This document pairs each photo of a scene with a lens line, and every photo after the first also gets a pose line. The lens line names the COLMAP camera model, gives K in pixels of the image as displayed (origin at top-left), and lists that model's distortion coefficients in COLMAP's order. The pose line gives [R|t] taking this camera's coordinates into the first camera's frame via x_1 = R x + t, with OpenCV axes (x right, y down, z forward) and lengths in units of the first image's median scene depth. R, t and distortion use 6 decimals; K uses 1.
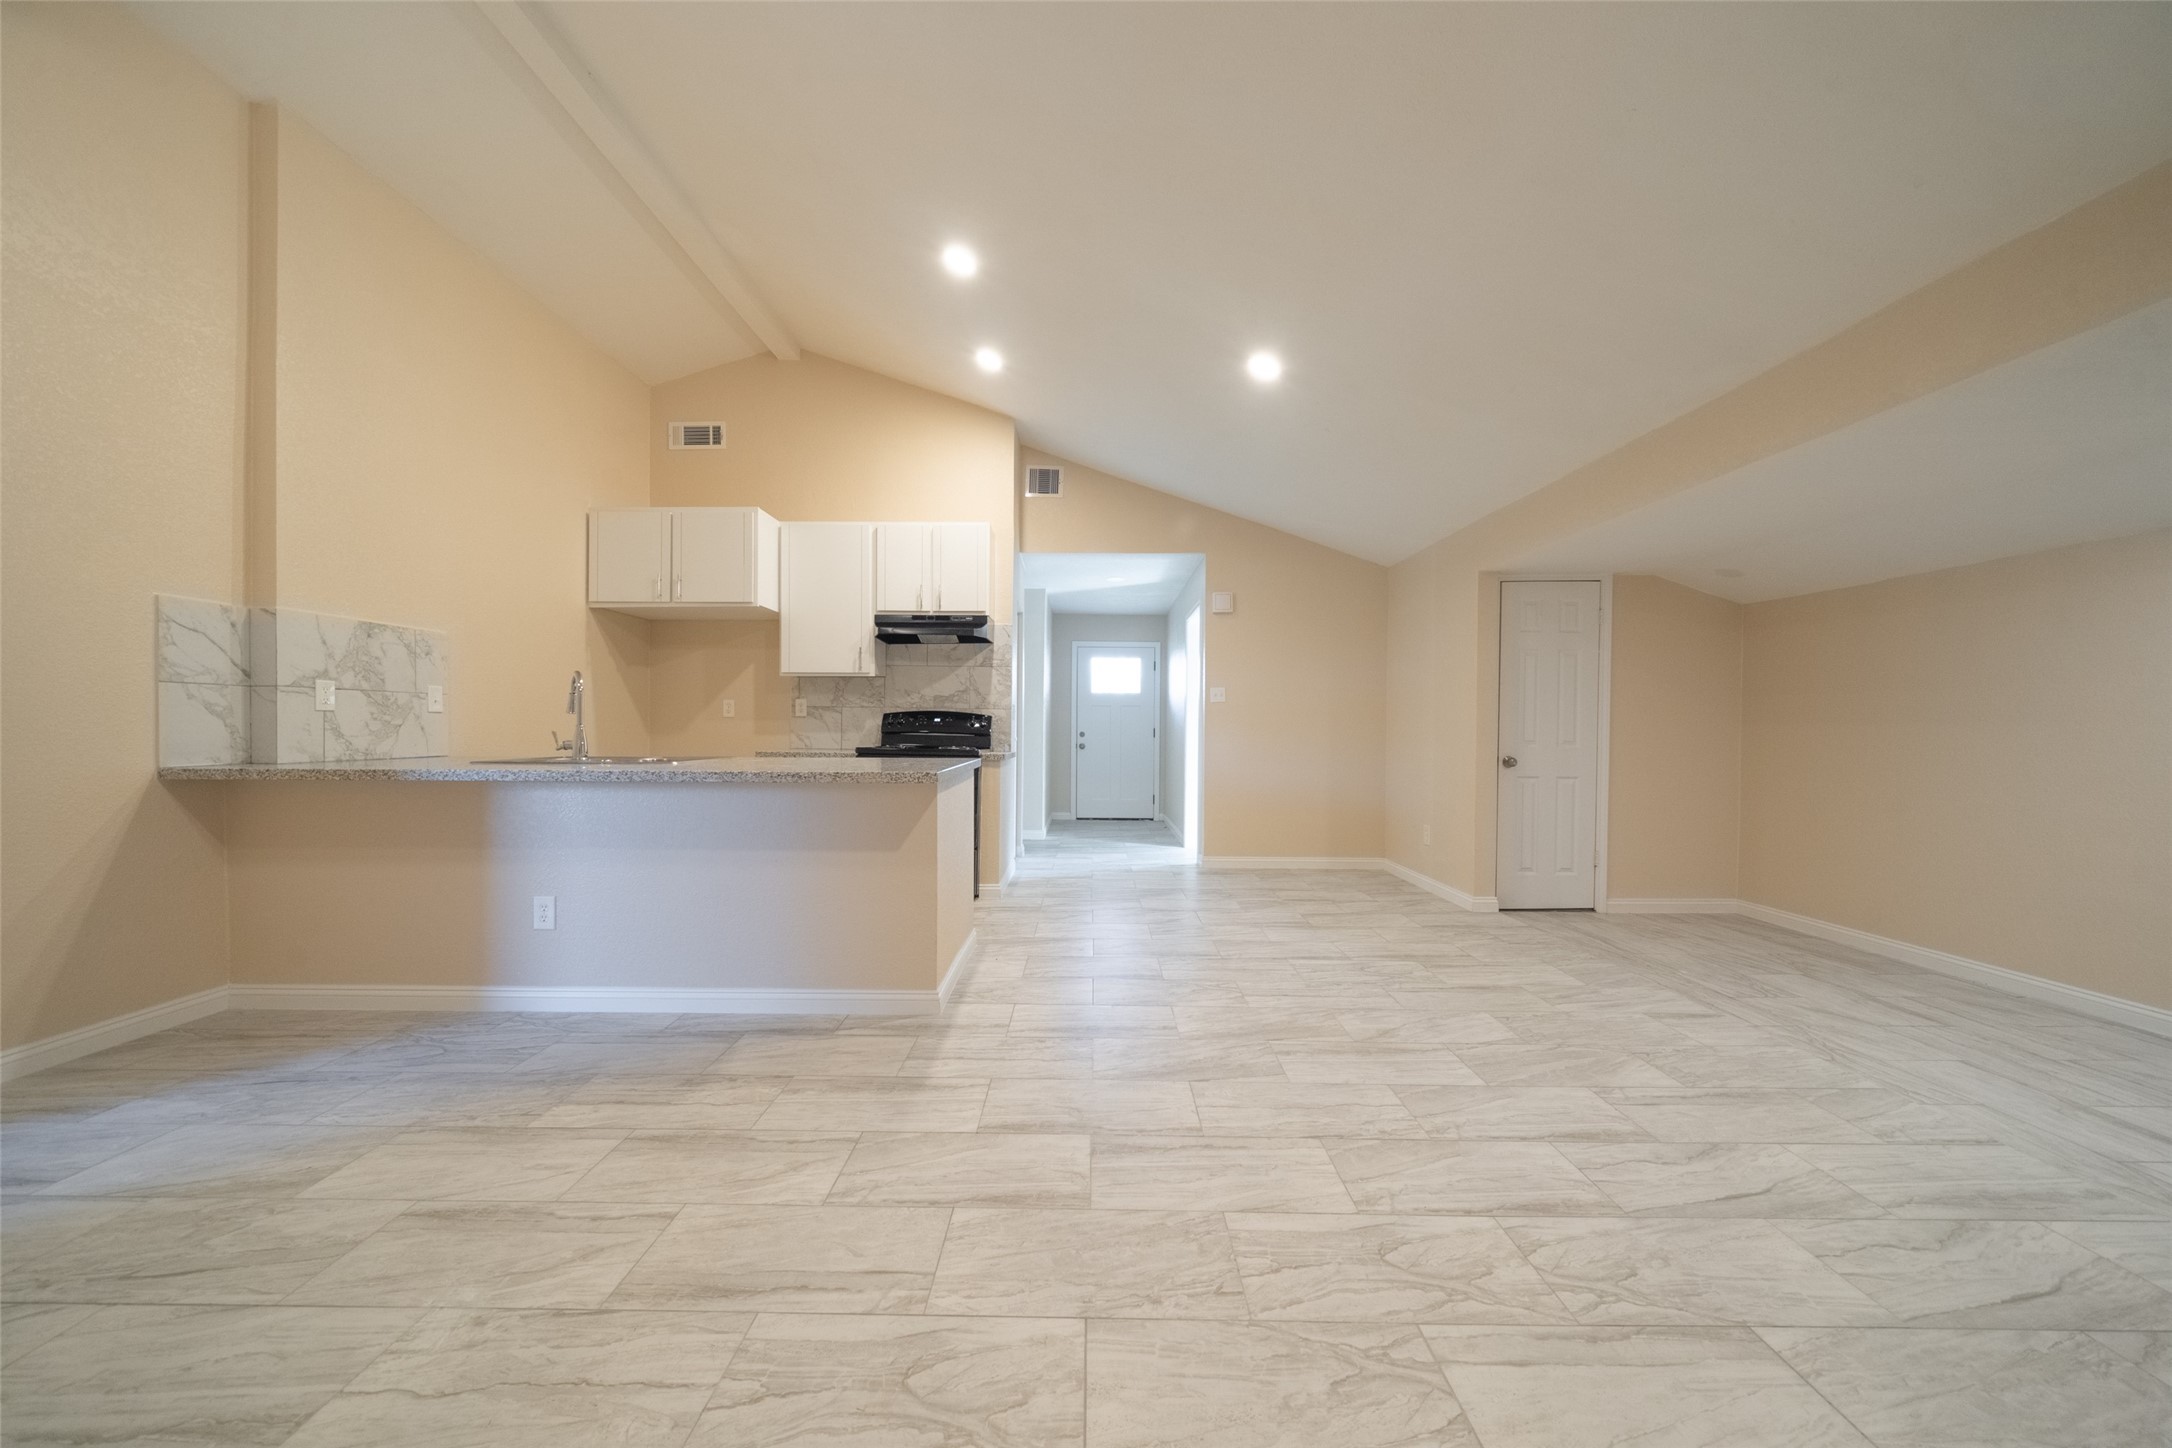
lens RADIAL K [[744.9, 0, 1098.0], [0, 744.9, 728.4], [0, 0, 1]] dist [-0.007316, 0.001106]
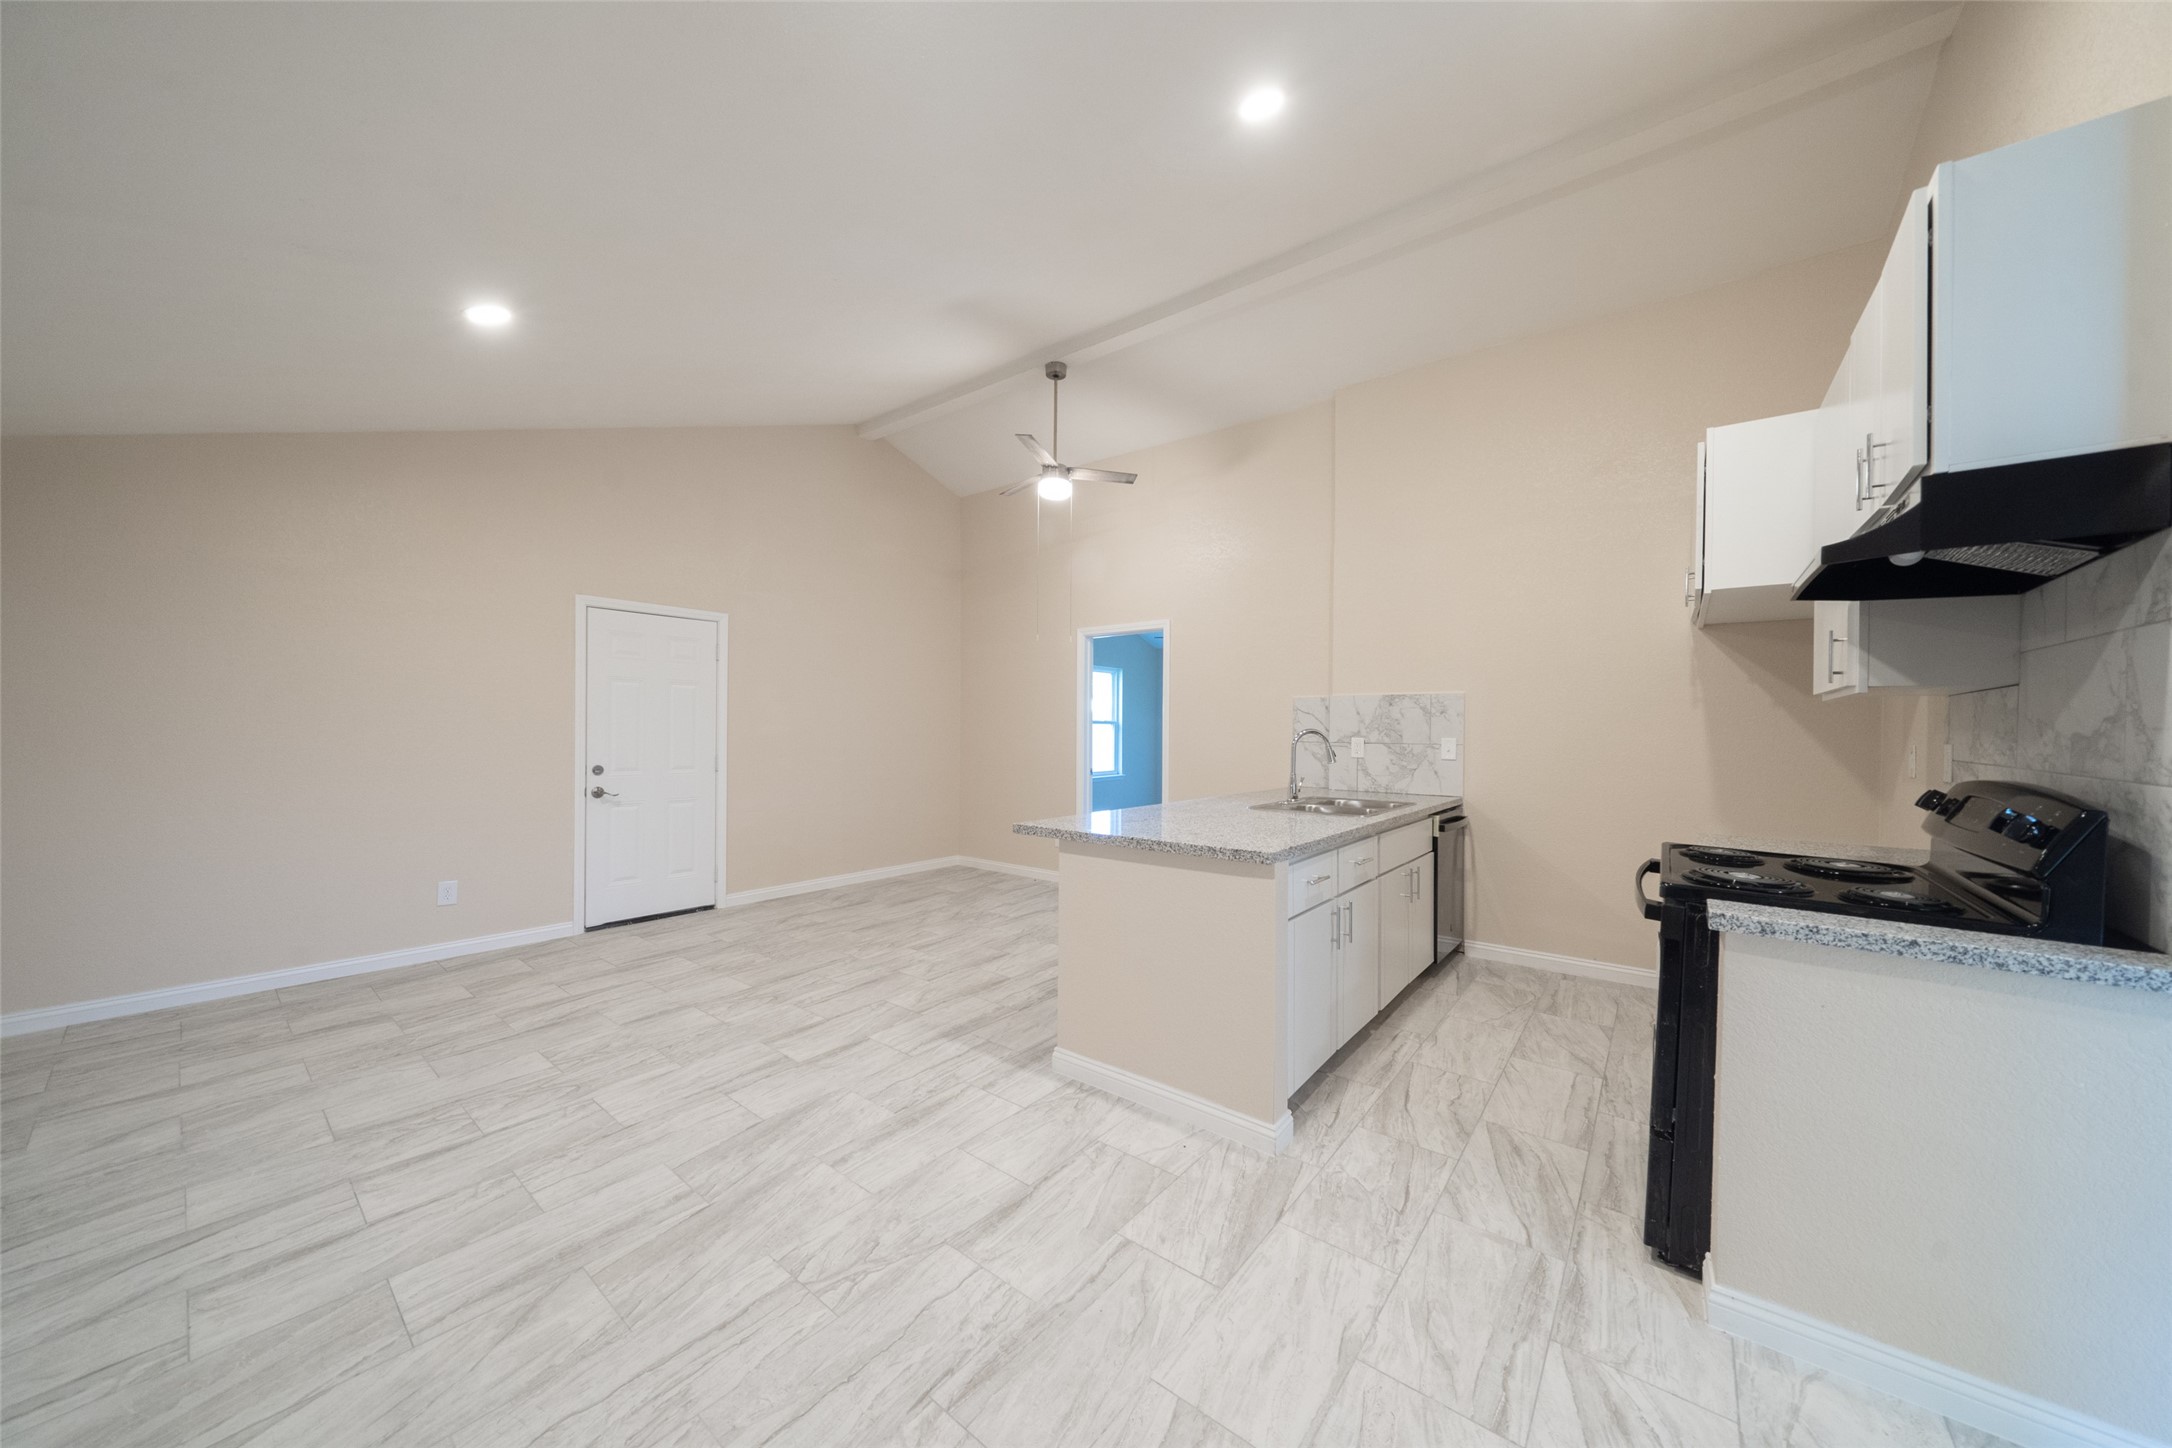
lens RADIAL K [[744.9, 0, 1085.9], [0, 744.9, 732.1], [0, 0, 1]] dist [-0.007316, 0.001106]
pose [[-0.630181, -0.008365, -0.776403, 0.551208], [-0.013889, 0.999903, 0.000500, -0.076537], [0.776324, 0.011099, -0.630236, 1.678570]]
